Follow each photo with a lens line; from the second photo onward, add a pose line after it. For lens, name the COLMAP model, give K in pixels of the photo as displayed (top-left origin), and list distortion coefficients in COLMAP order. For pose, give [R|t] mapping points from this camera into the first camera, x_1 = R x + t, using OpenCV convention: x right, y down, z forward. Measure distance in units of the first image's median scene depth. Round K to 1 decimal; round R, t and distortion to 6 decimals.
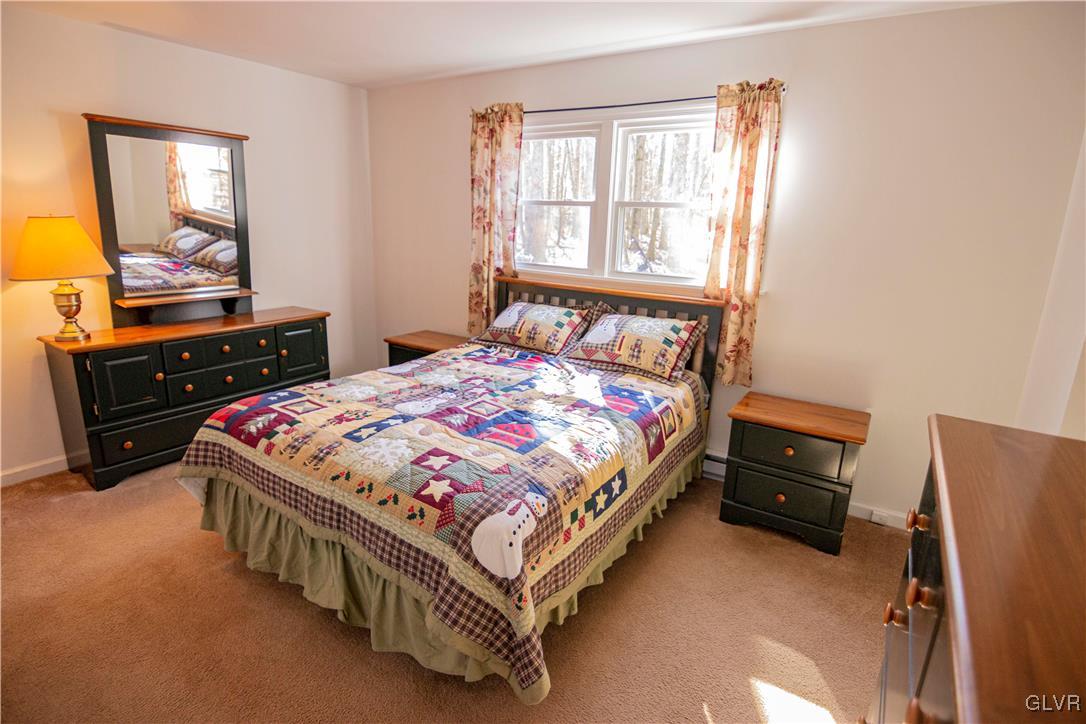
lens RADIAL K [[549.1, 0, 543.0], [0, 549.1, 362.0], [0, 0, 1]] dist [0.004308, -0.021984]
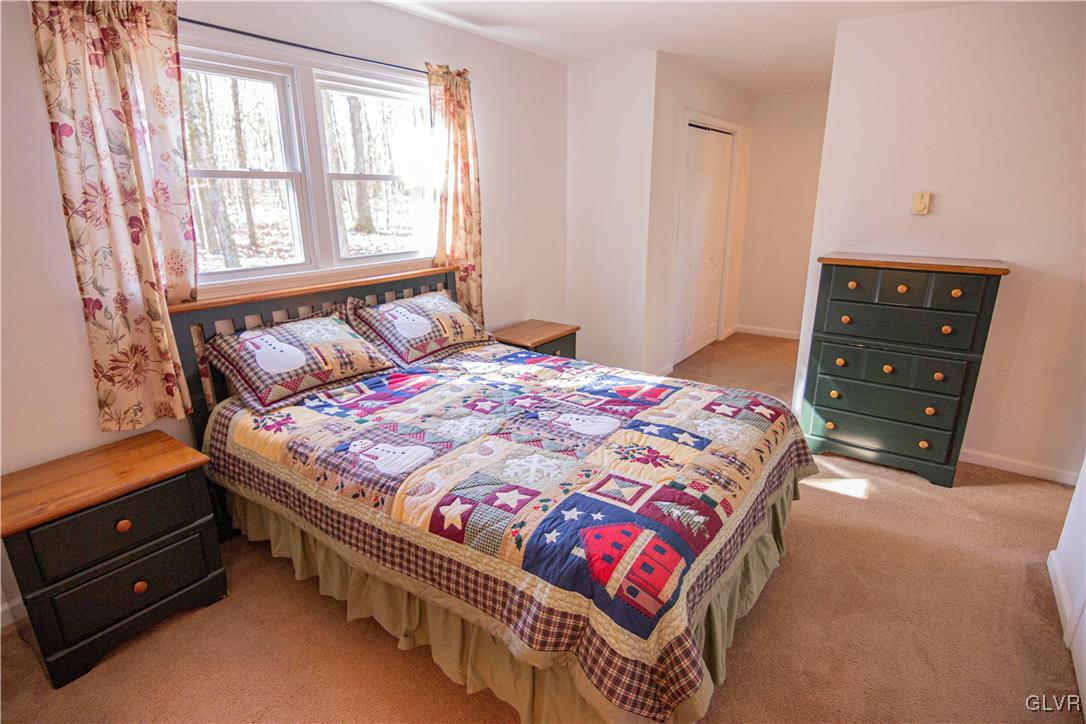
lens RADIAL K [[549.1, 0, 543.0], [0, 549.1, 362.0], [0, 0, 1]] dist [0.004308, -0.021984]
pose [[0.045172, -0.324140, 0.944930, -0.879460], [0.256398, 0.917972, 0.302635, -0.250682], [-0.965515, 0.228608, 0.124575, 0.823354]]
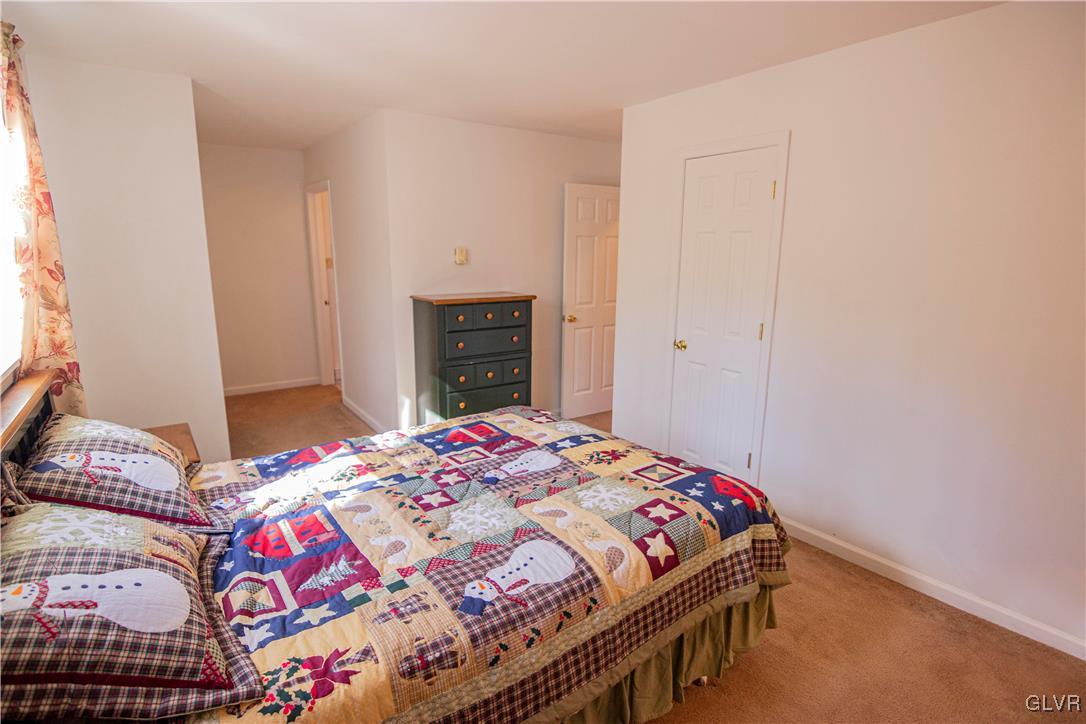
lens RADIAL K [[549.1, 0, 543.0], [0, 549.1, 362.0], [0, 0, 1]] dist [0.004308, -0.021984]
pose [[-0.932252, -0.116414, 0.342570, -0.464220], [0.048372, 0.898220, 0.436877, -0.407818], [-0.358562, 0.423850, -0.831736, 1.471316]]
